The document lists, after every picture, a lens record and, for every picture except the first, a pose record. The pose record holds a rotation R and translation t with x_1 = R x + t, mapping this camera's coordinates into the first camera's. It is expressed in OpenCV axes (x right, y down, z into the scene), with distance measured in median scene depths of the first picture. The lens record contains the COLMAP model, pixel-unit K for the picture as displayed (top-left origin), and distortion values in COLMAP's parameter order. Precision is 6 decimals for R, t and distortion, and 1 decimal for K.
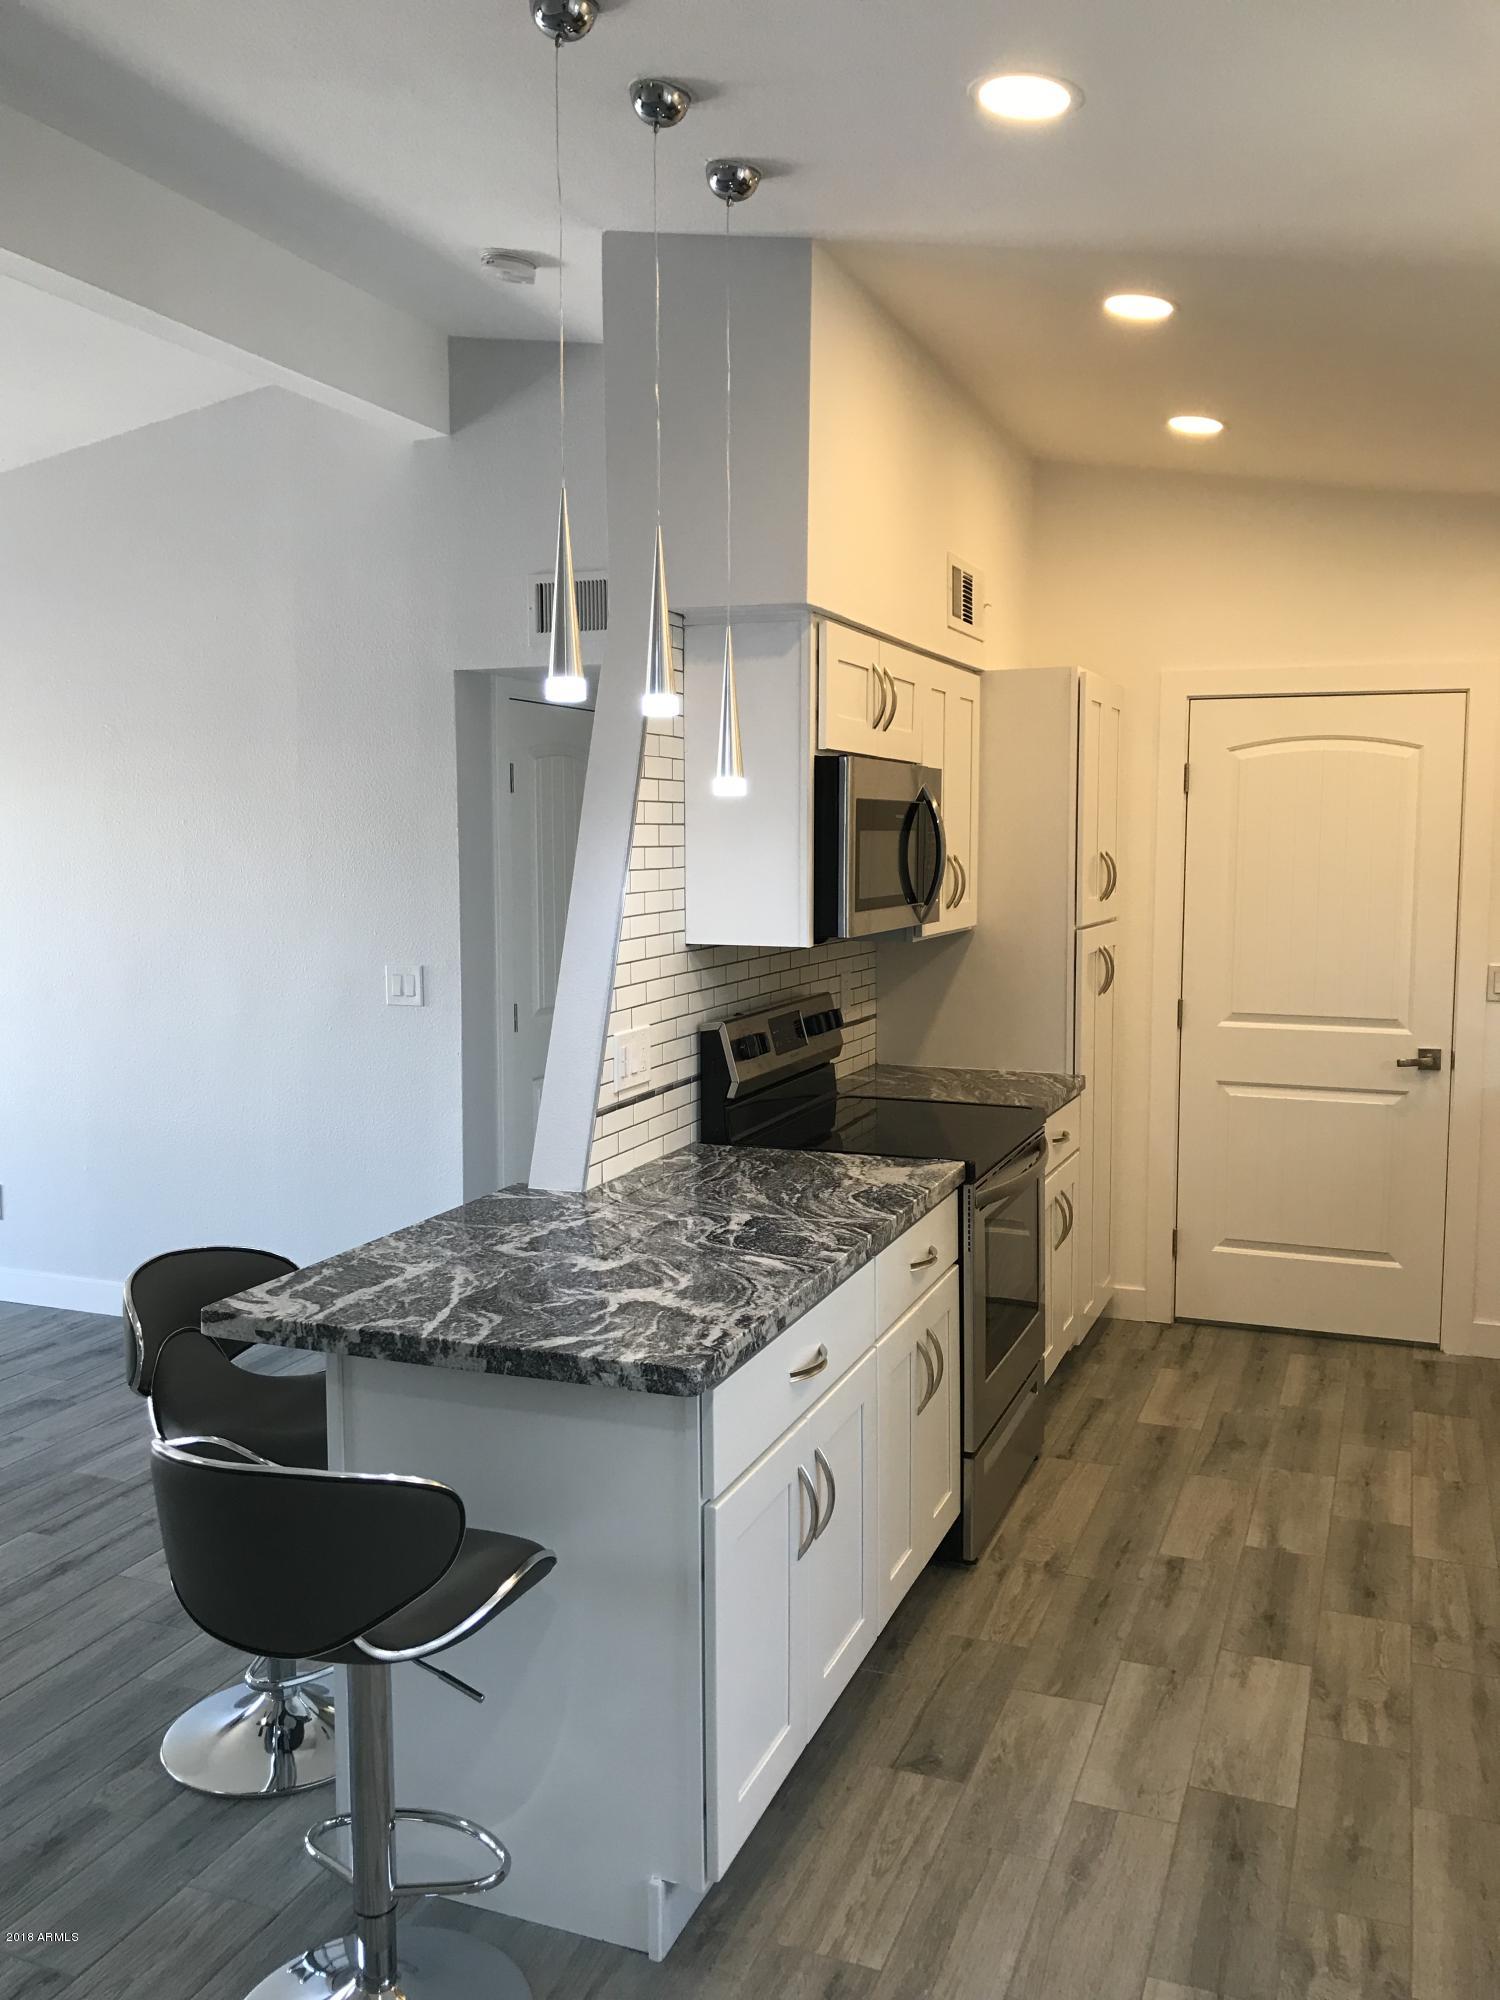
lens RADIAL K [[1623.0, 0, 746.3], [0, 1623.0, 989.3], [0, 0, 1]] dist [0.069506, -0.145239]
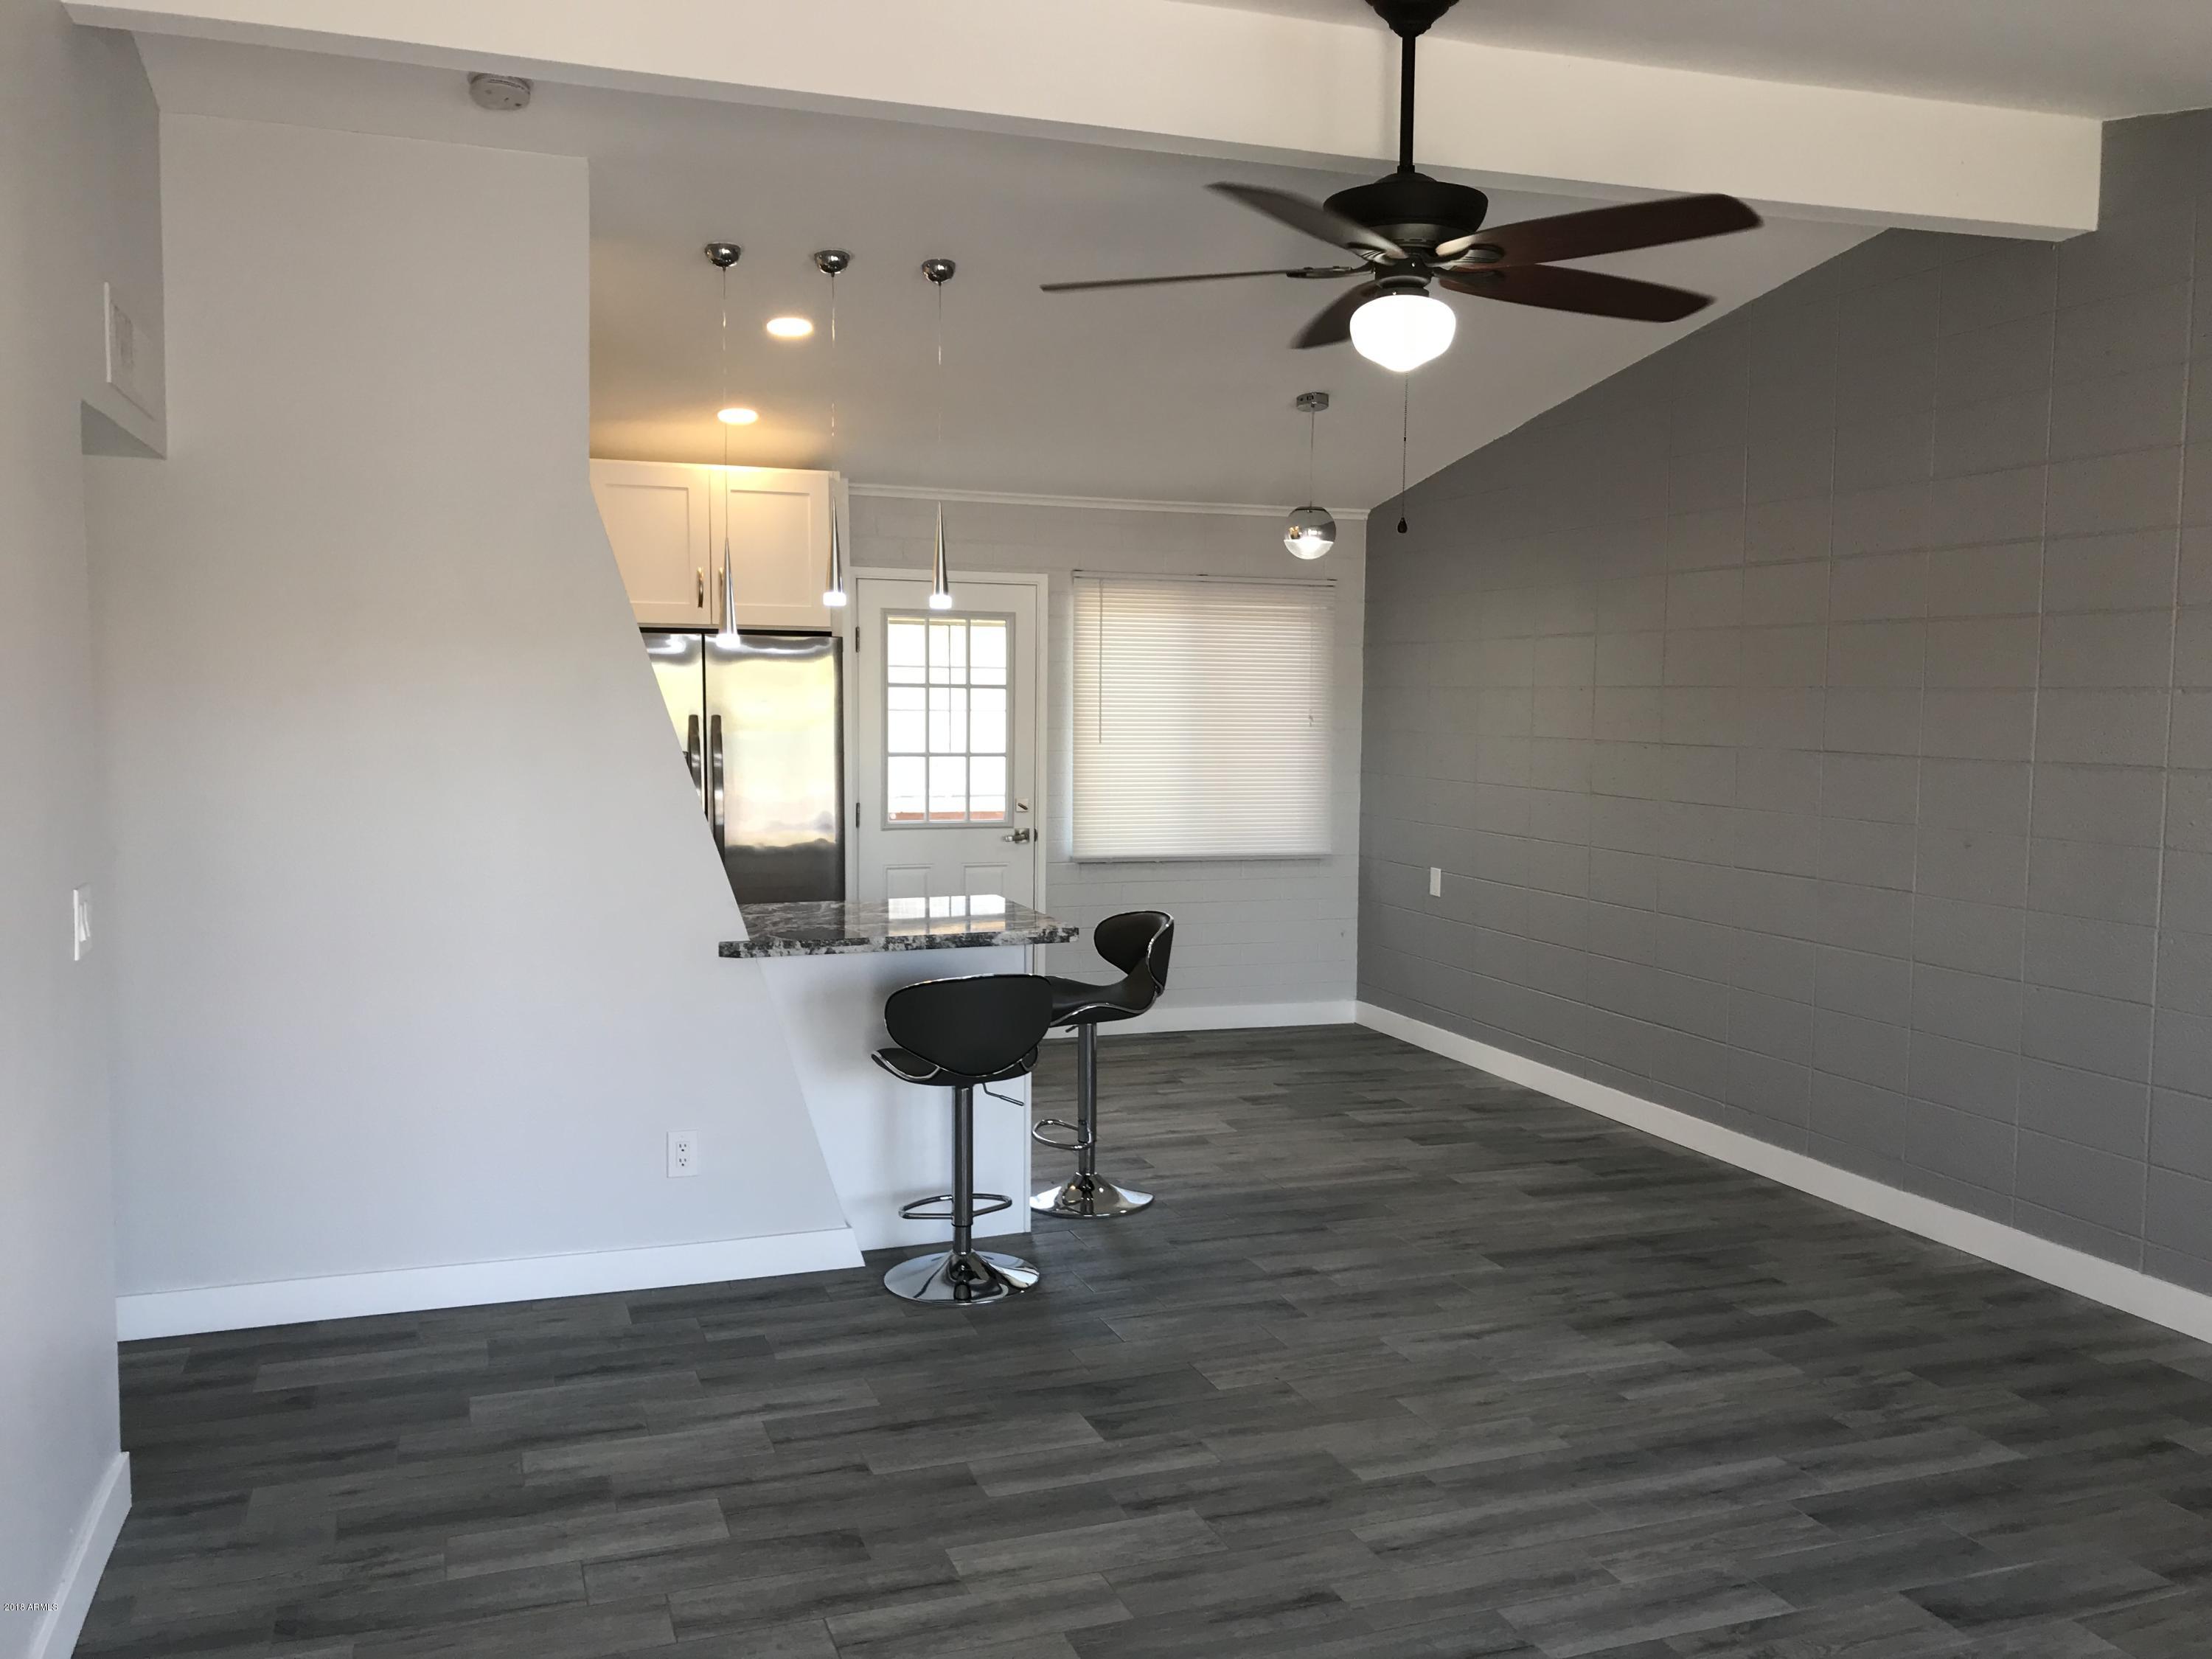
lens RADIAL K [[1795.0, 0, 1106.0], [0, 1795.0, 829.5], [0, 0, 1]] dist [0.069506, -0.145239]
pose [[-0.661105, -0.062318, 0.747701, -1.793293], [0.067208, 0.987620, 0.141739, -0.195733], [-0.747278, 0.143956, -0.648732, 2.192777]]
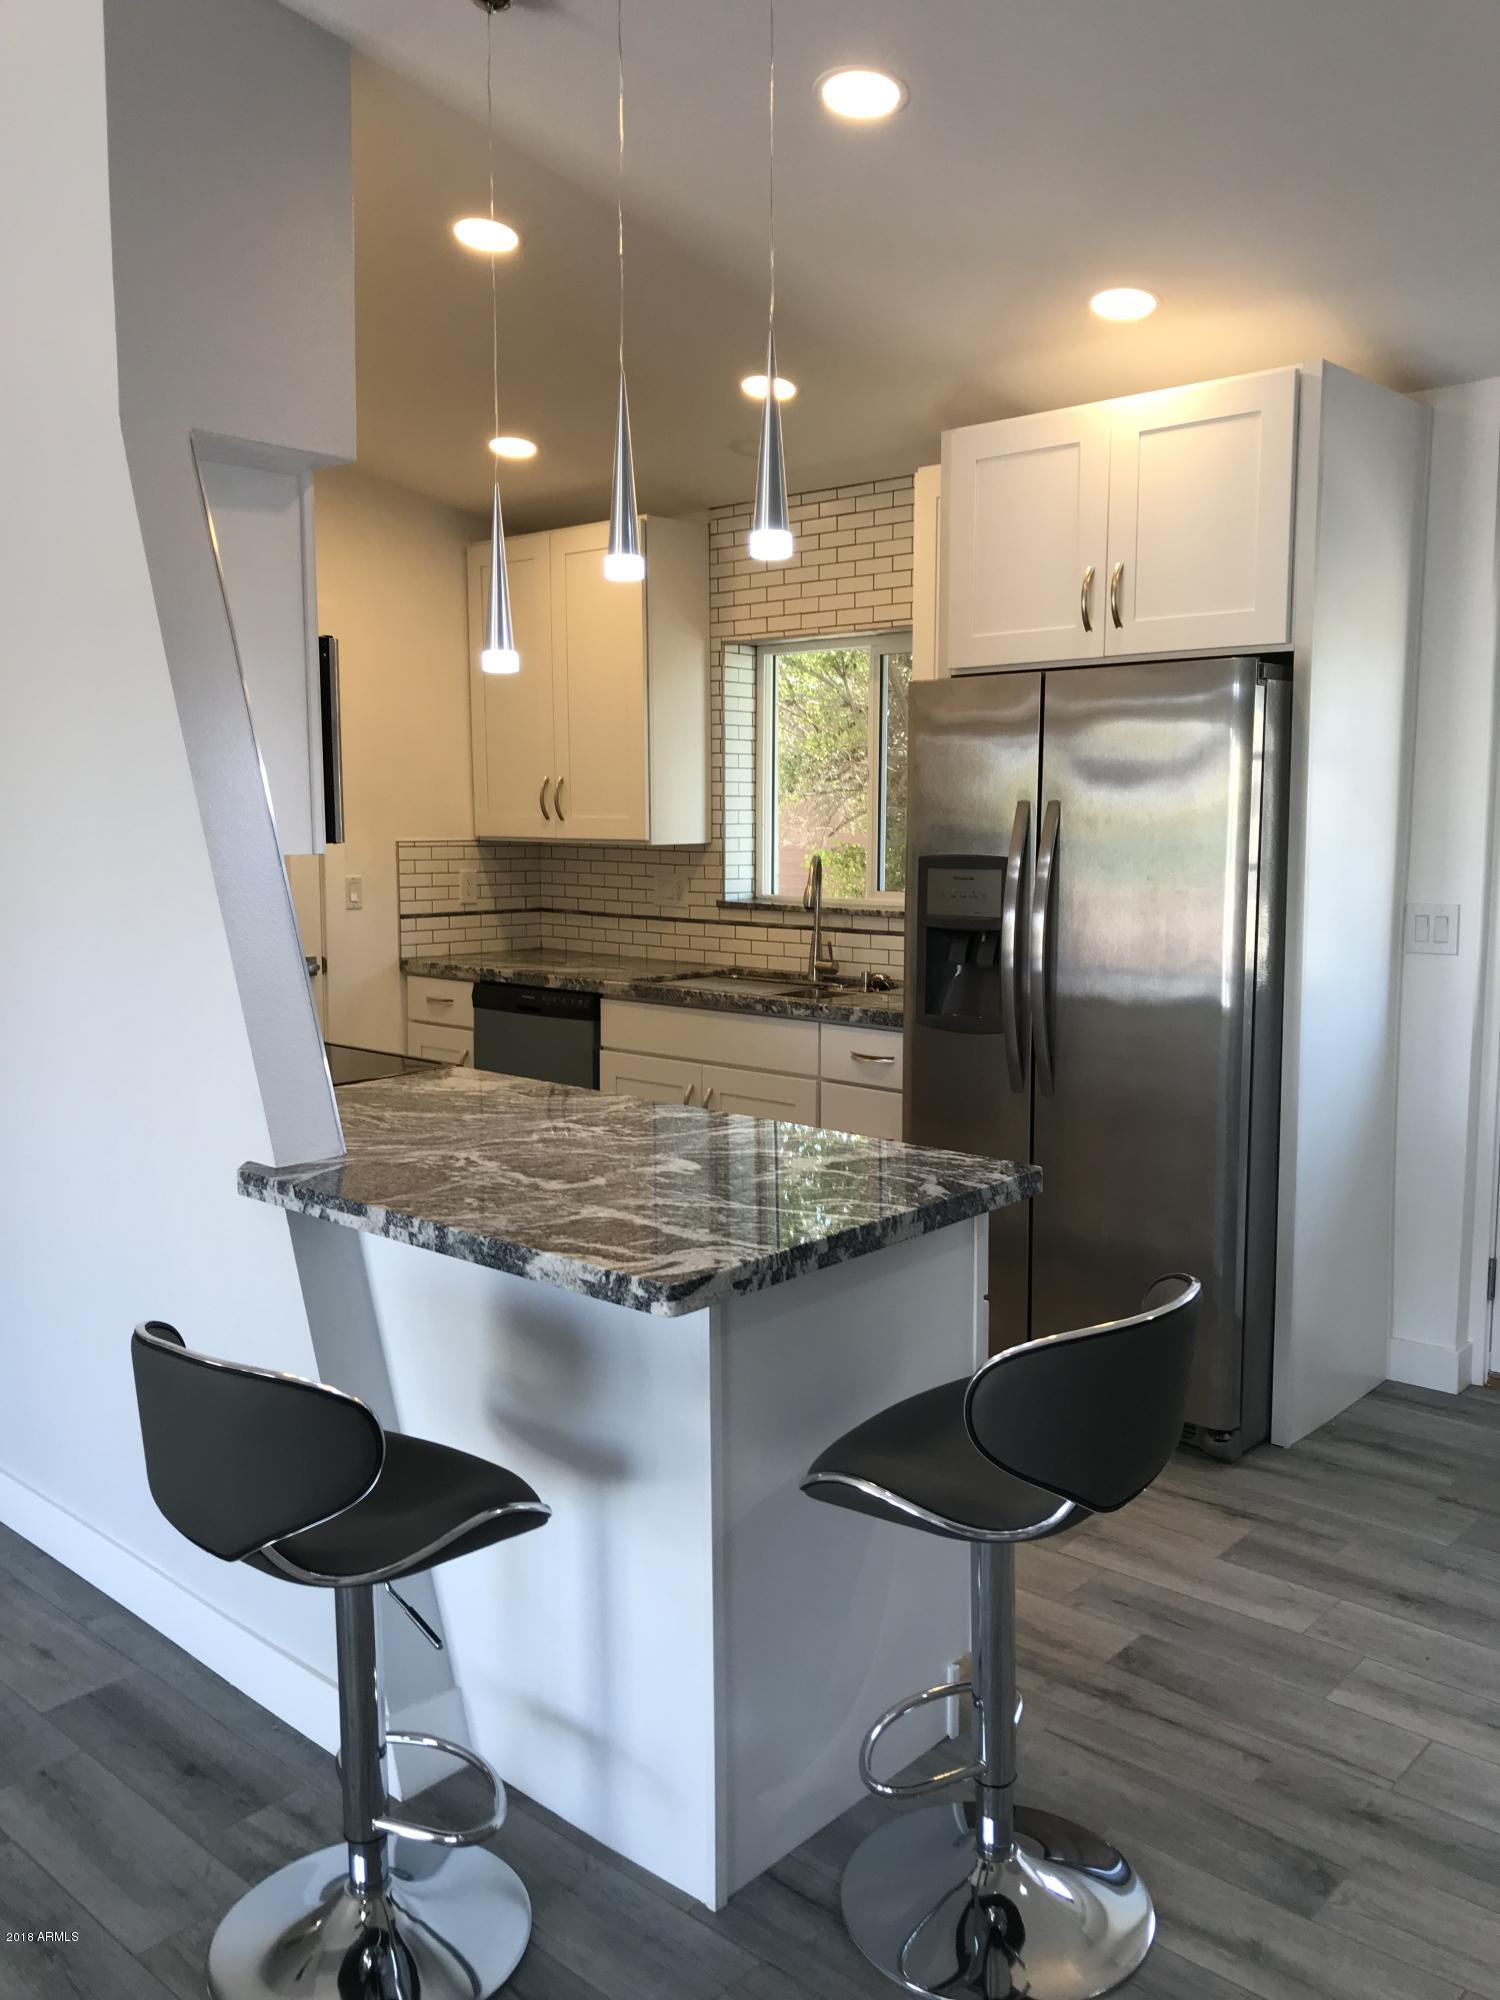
lens RADIAL K [[1623.0, 0, 746.3], [0, 1623.0, 989.3], [0, 0, 1]] dist [0.069506, -0.145239]
pose [[0.356265, -0.107463, 0.928185, -0.968603], [0.096684, 0.992272, 0.077773, 0.000385], [-0.929369, 0.062033, 0.363902, 0.644366]]
